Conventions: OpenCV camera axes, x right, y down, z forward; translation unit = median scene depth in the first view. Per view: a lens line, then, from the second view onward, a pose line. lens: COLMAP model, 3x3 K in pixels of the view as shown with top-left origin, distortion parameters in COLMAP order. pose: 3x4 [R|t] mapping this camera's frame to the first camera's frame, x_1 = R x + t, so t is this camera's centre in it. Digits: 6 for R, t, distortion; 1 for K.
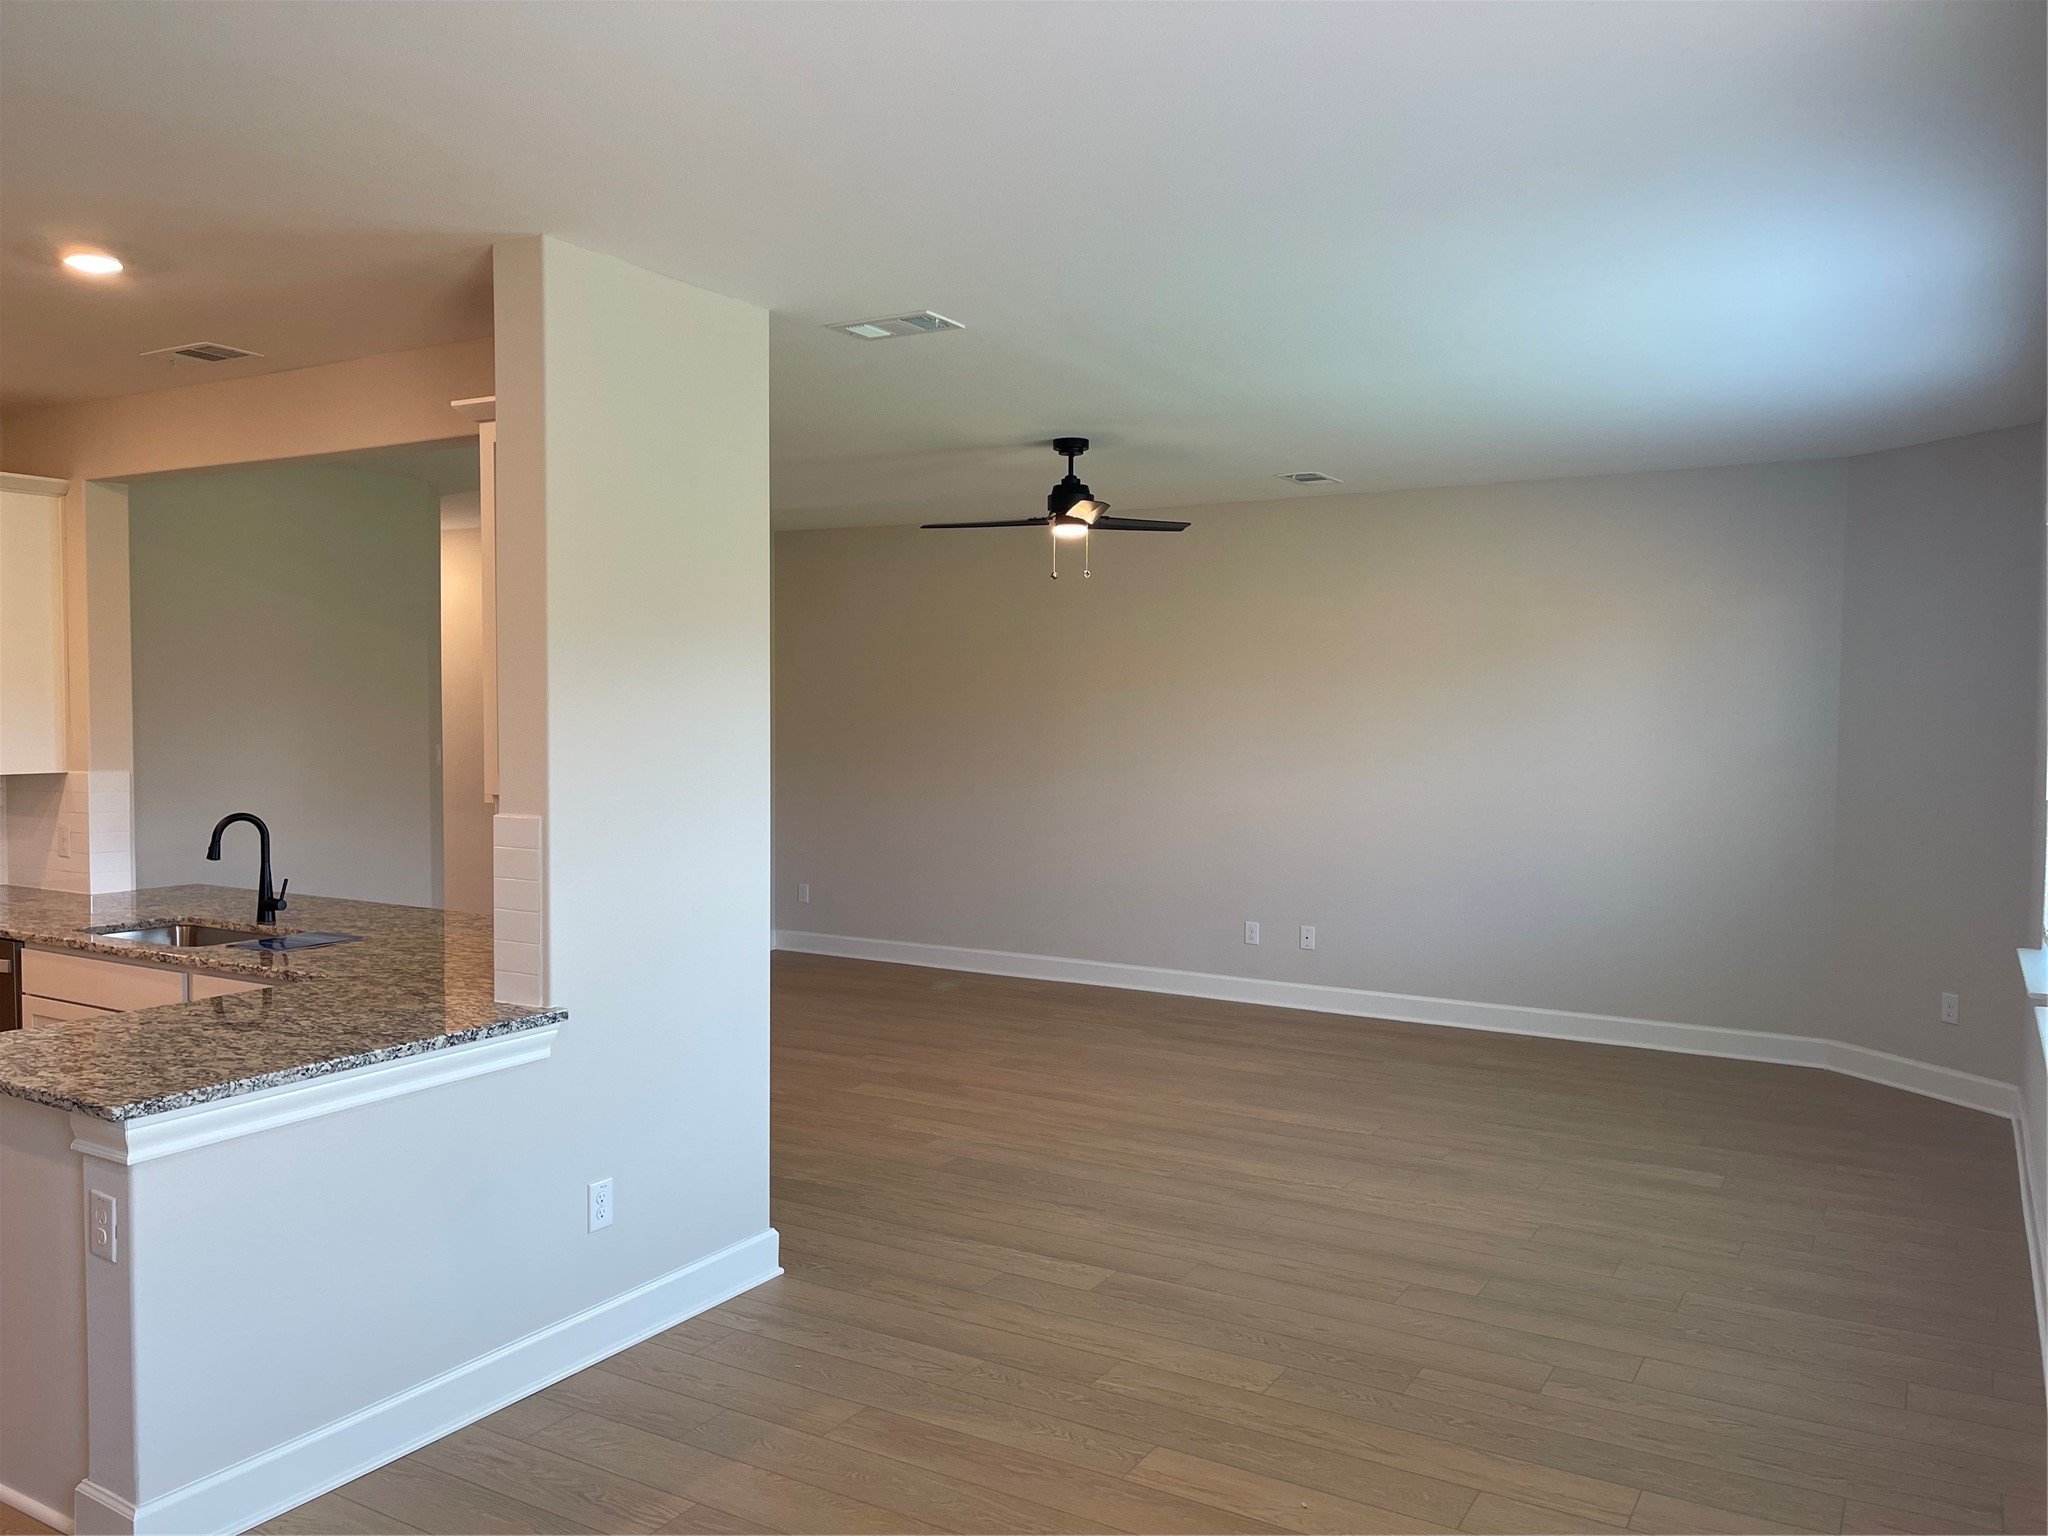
lens RADIAL K [[1563.1, 0, 1024.0], [0, 1563.1, 768.0], [0, 0, 1]] dist [-0.002336, -0.004641]
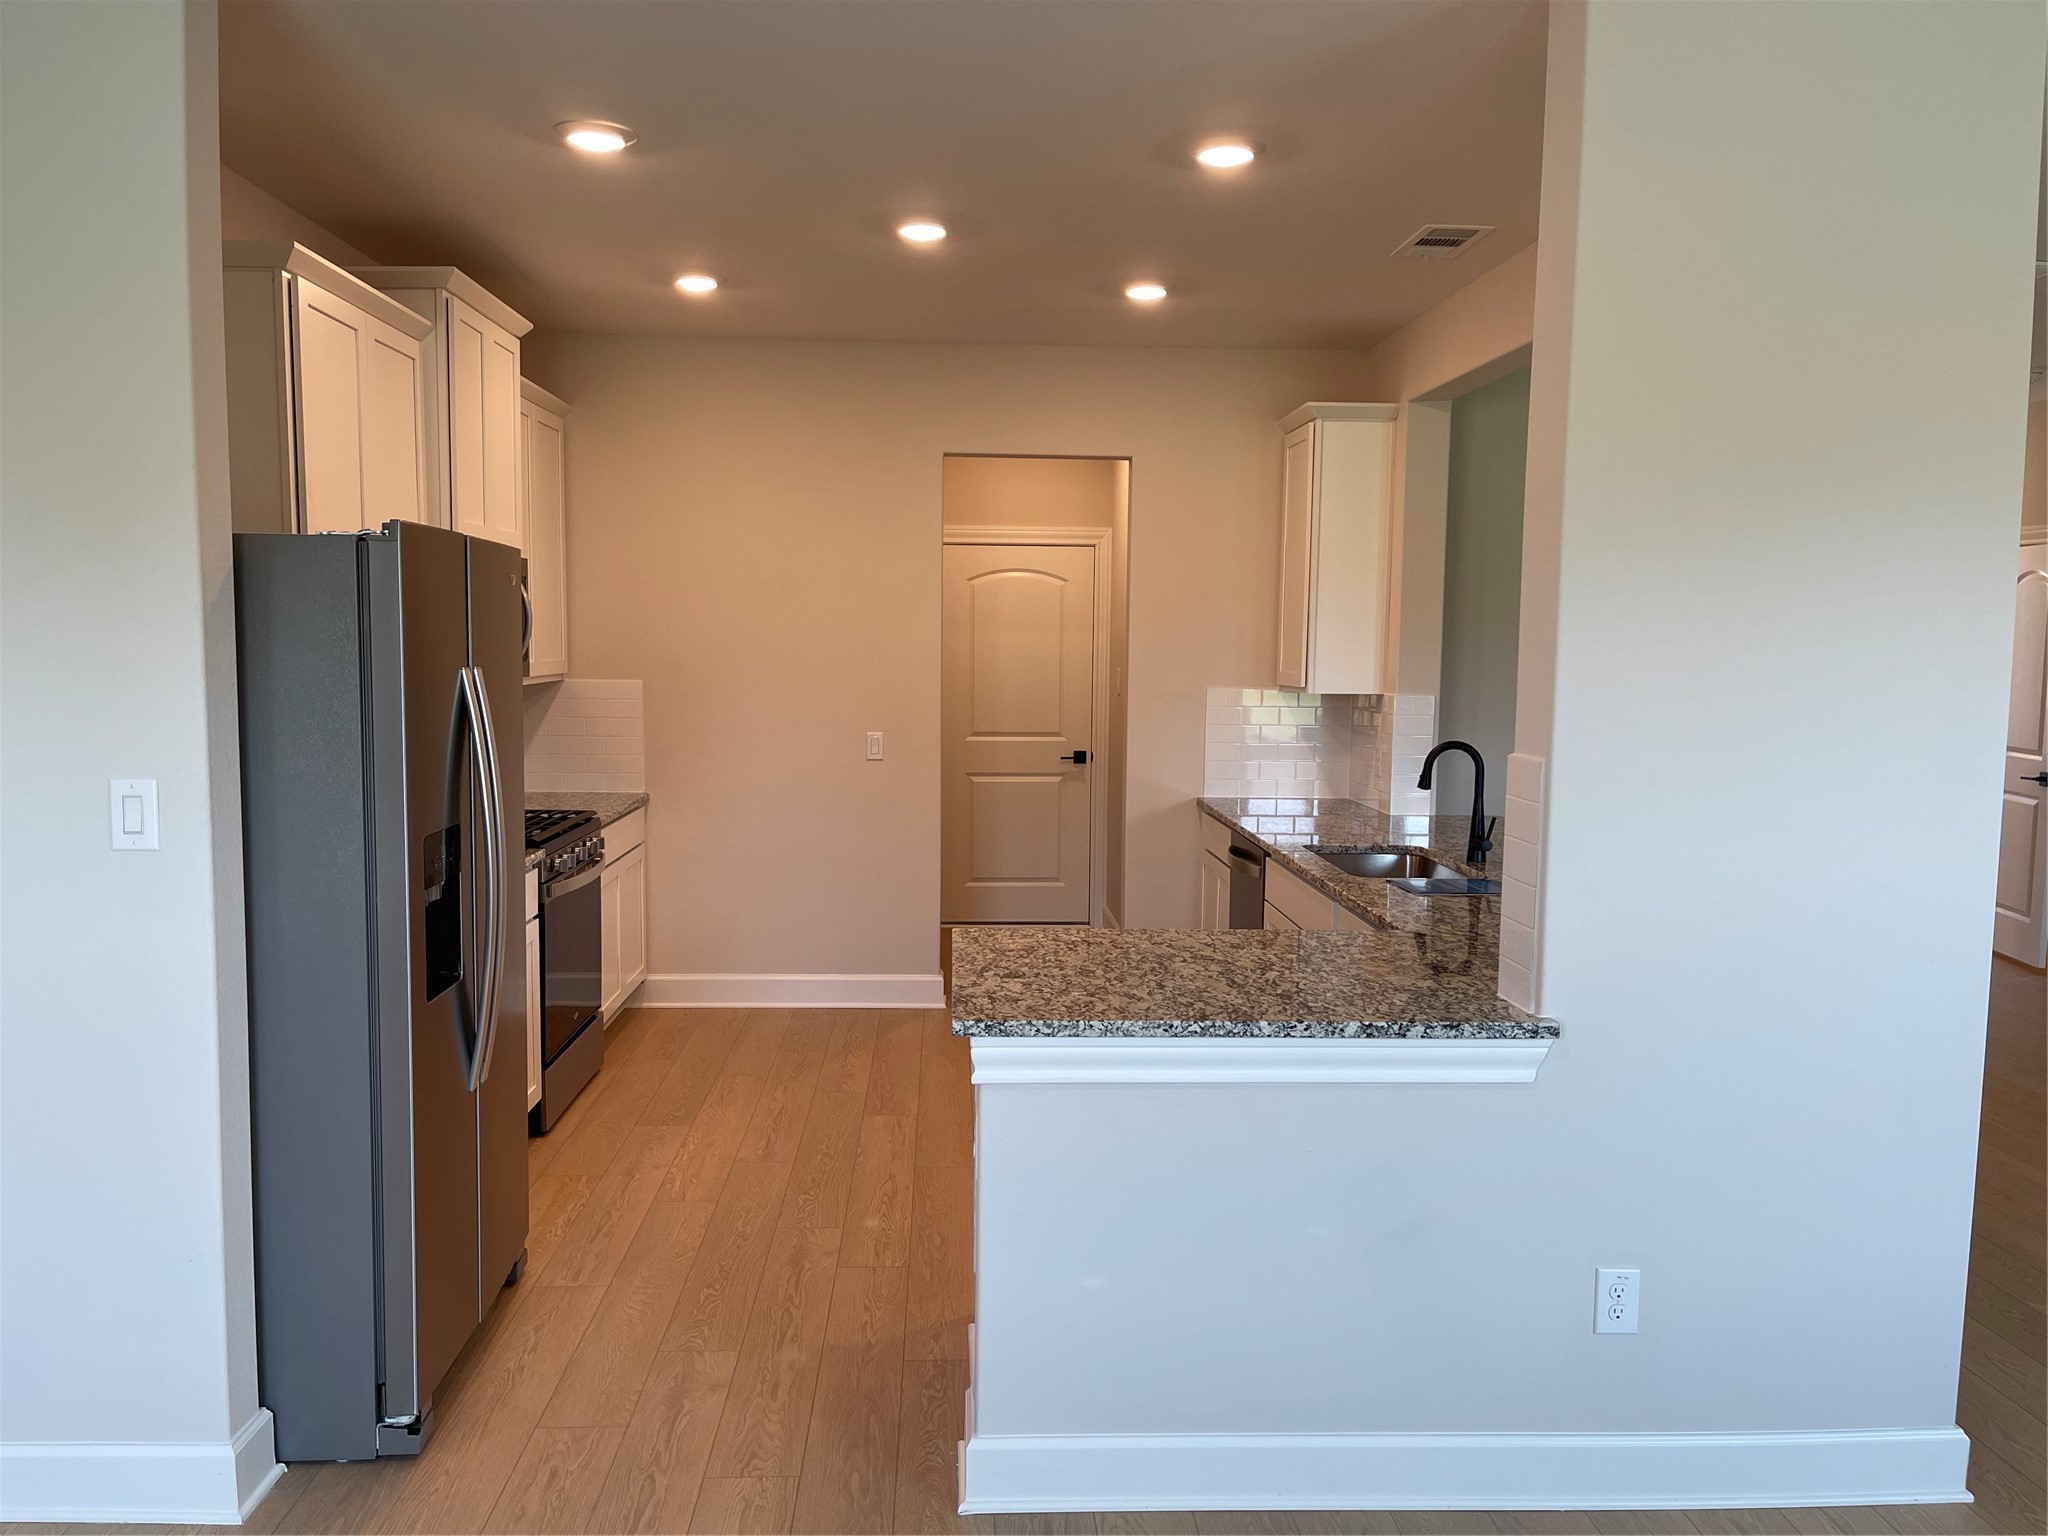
lens RADIAL K [[1593.2, 0, 1025.1], [0, 1593.2, 722.3], [0, 0, 1]] dist [-0.008594, -0.013392]
pose [[0.556809, 0.055036, -0.828815, 0.184564], [-0.052034, 0.998154, 0.031324, 0.001792], [0.829009, 0.025685, 0.558645, 0.373013]]
